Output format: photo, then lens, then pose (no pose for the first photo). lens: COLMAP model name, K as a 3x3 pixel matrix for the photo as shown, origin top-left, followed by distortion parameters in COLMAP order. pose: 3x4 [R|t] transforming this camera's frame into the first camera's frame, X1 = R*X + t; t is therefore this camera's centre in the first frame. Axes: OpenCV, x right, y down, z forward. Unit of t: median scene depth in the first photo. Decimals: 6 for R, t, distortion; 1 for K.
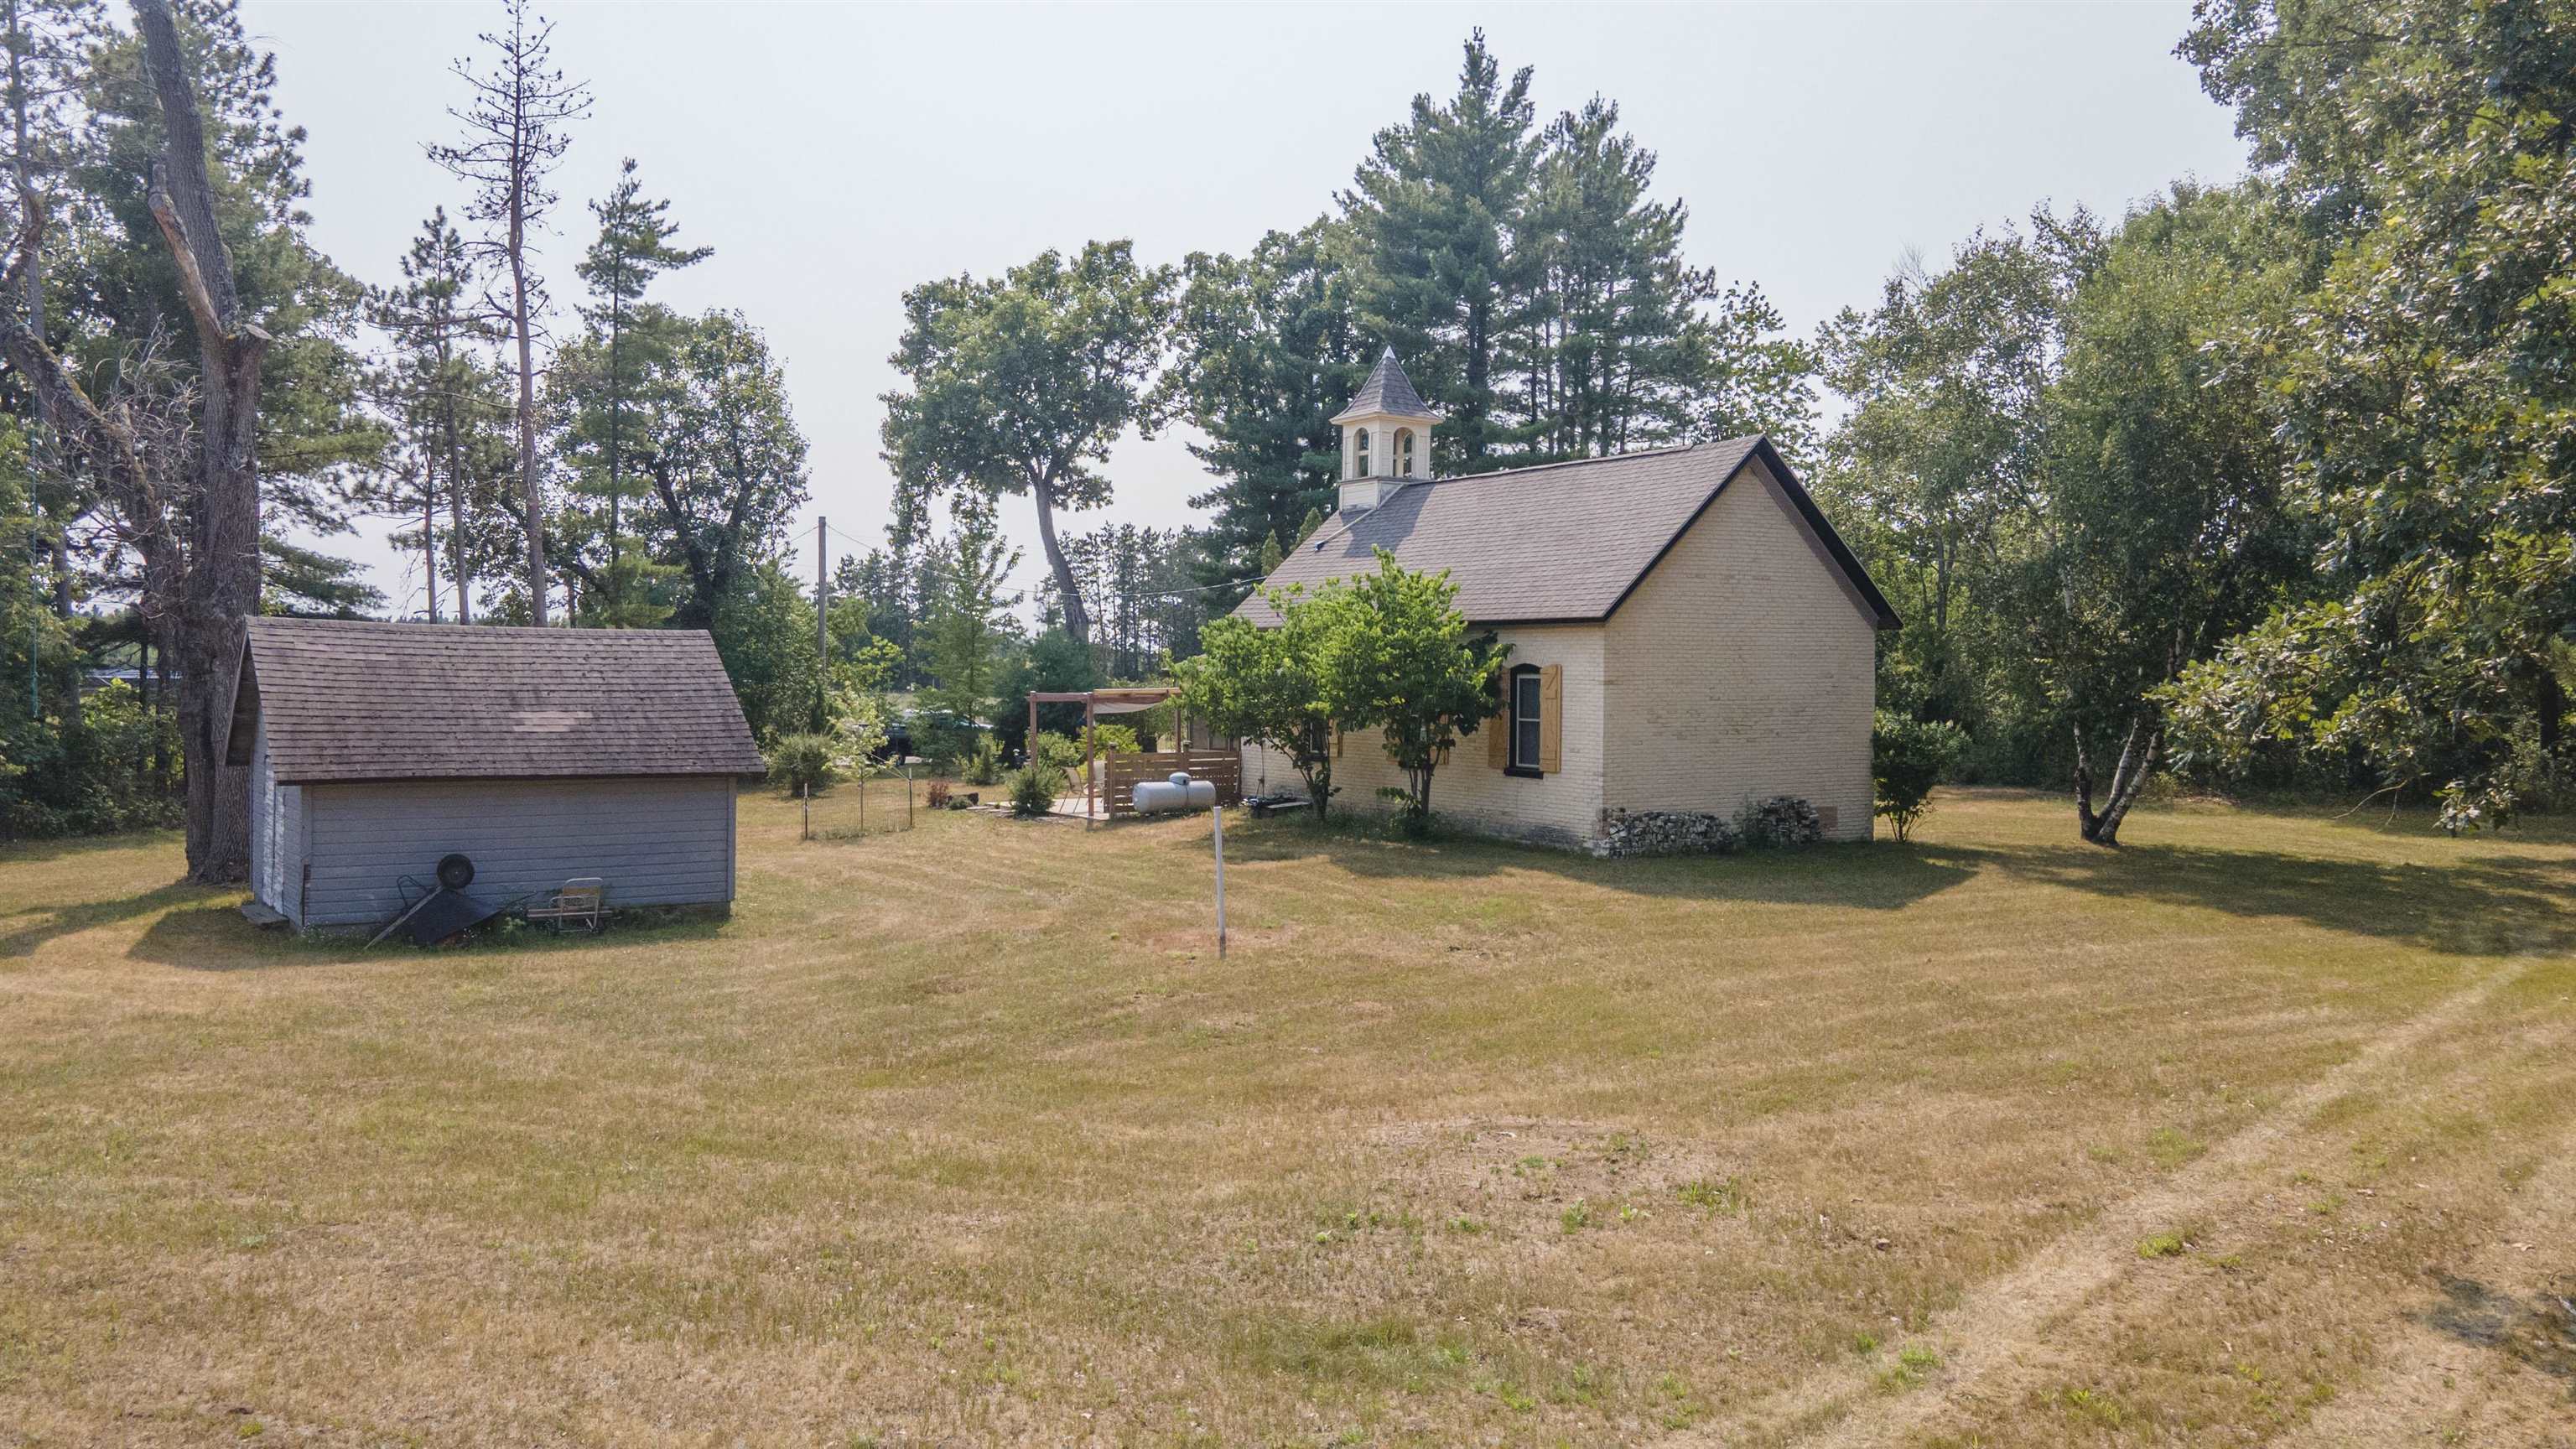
lens RADIAL K [[1942.9, 0, 1287.7], [0, 1942.9, 725.9], [0, 0, 1]] dist [0.033108, 0.031157]
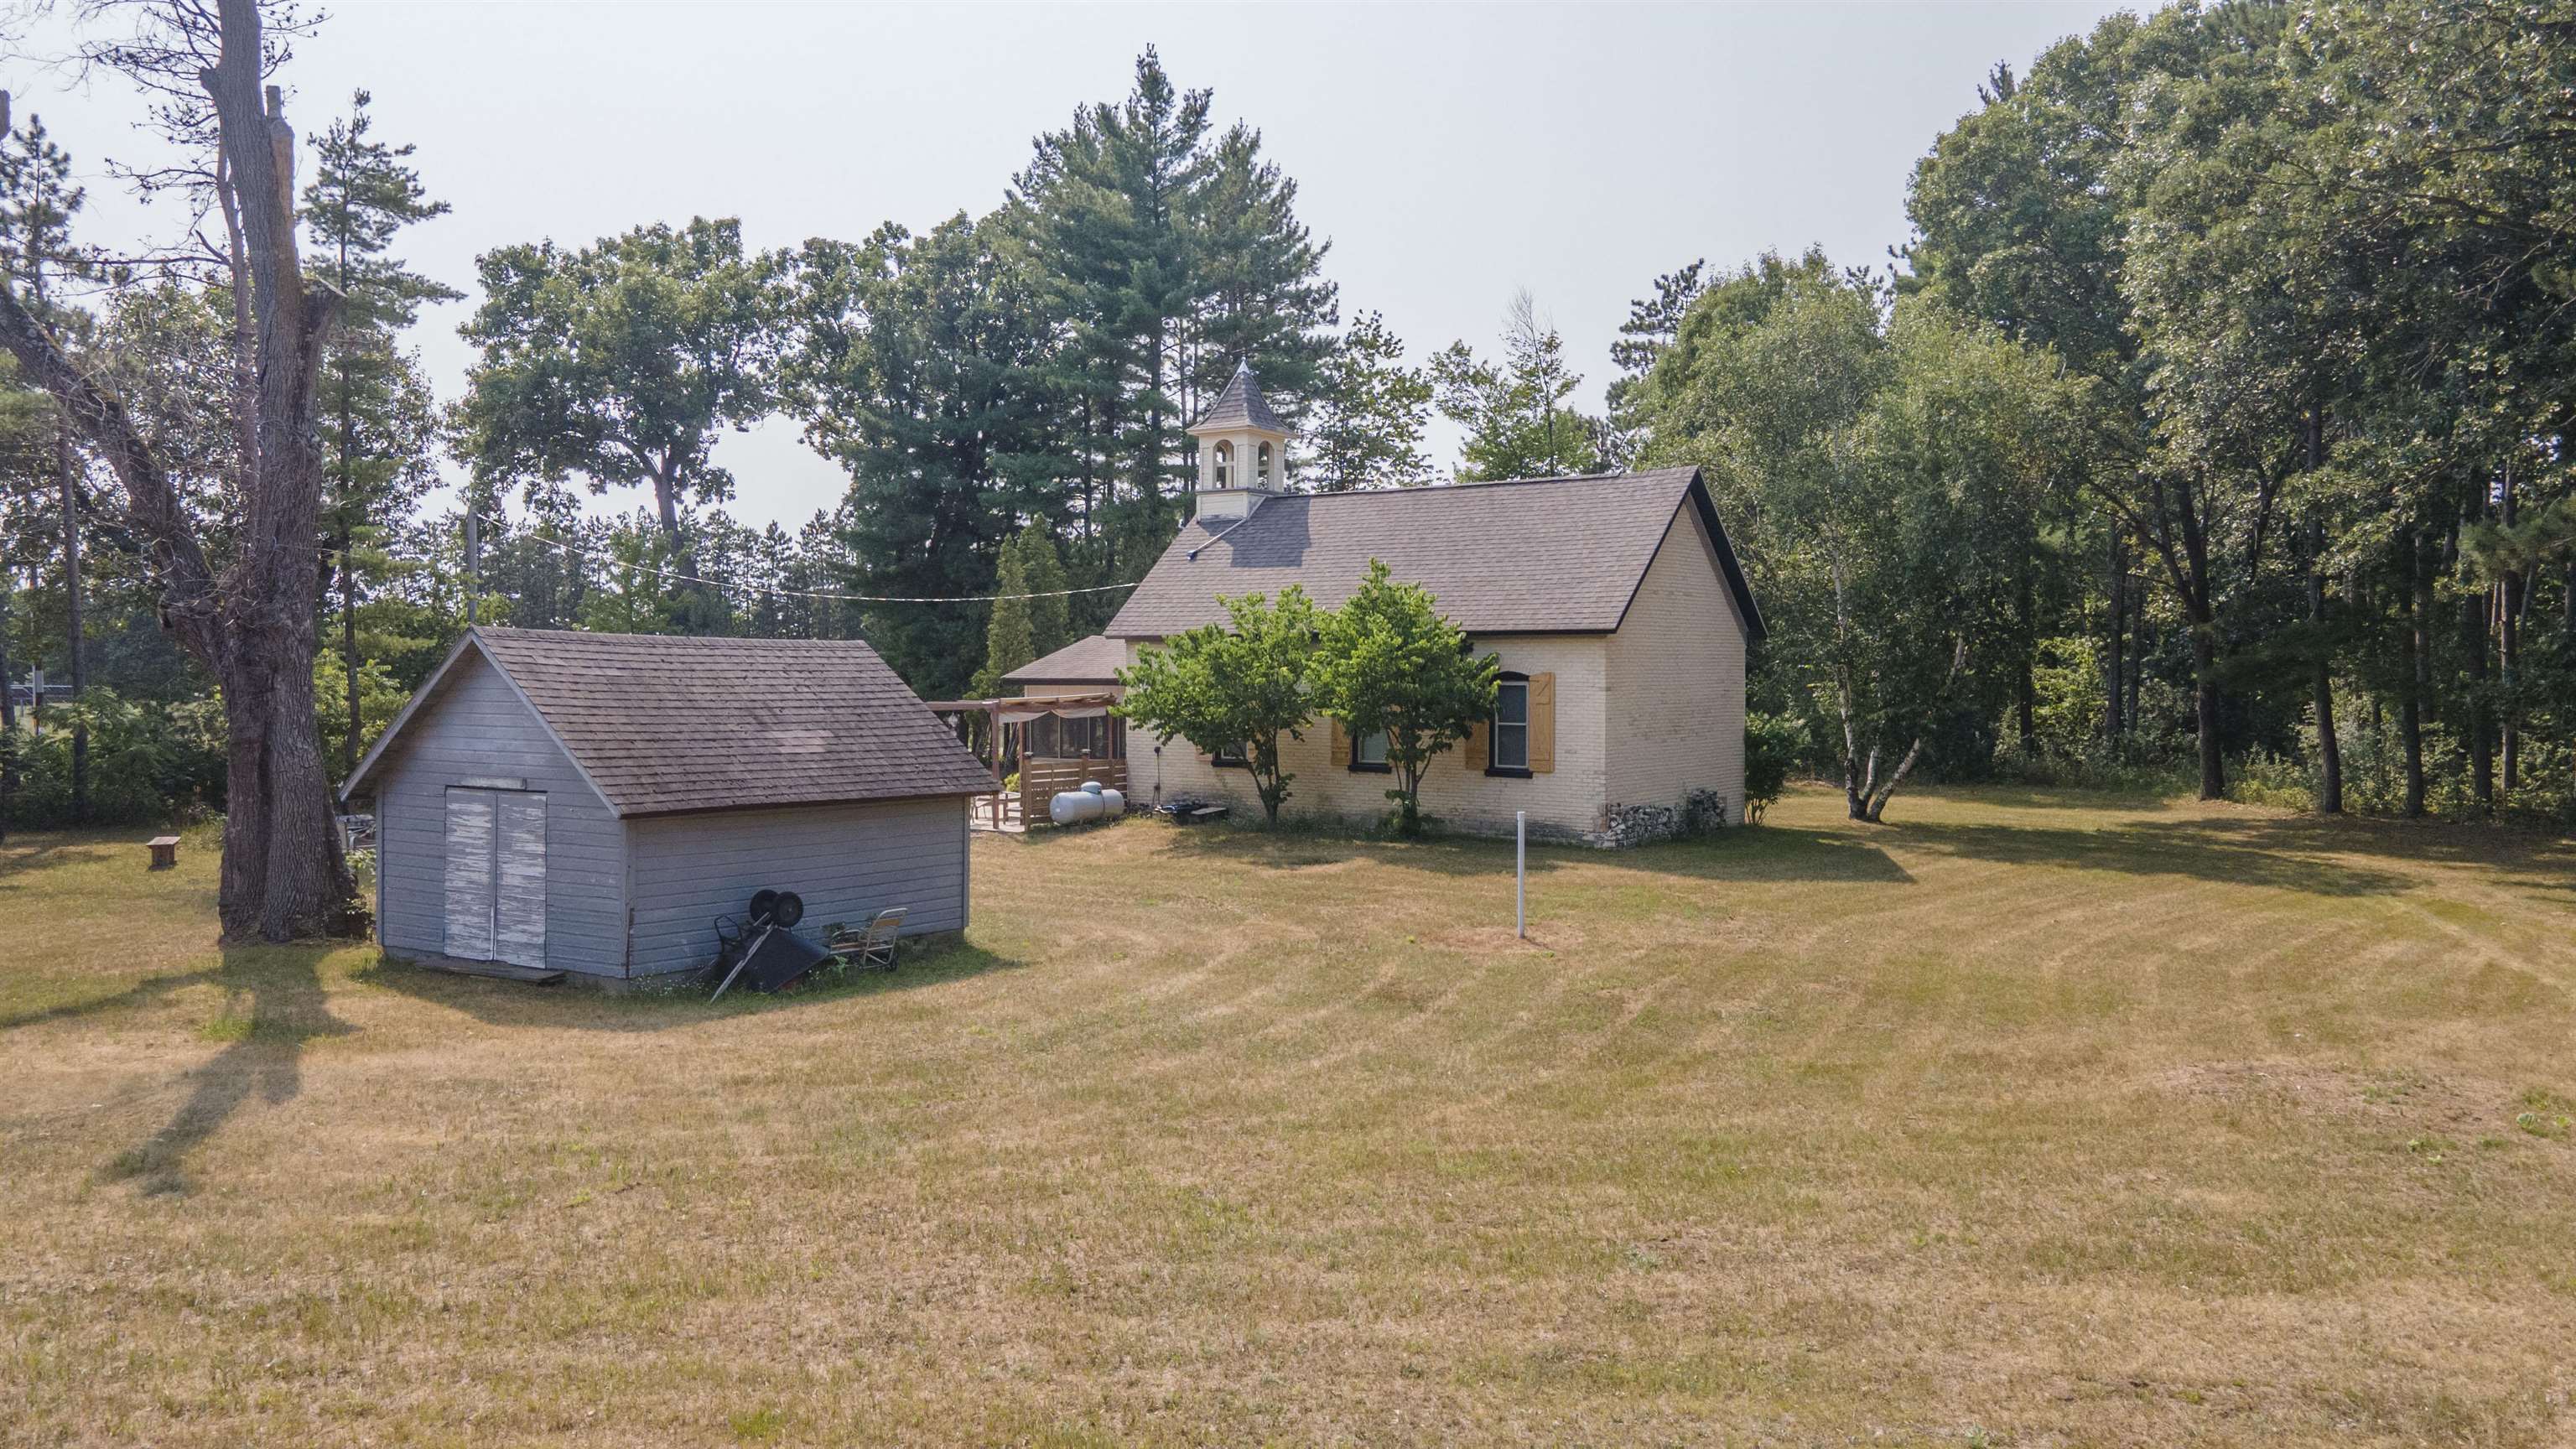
lens RADIAL K [[1942.9, 0, 1292.9], [0, 1942.9, 722.8], [0, 0, 1]] dist [0.033108, 0.031157]
pose [[0.927116, -0.013719, 0.374522, -0.284419], [0.014291, 0.999897, 0.001250, -0.004987], [-0.374501, 0.004193, 0.927217, 0.036890]]
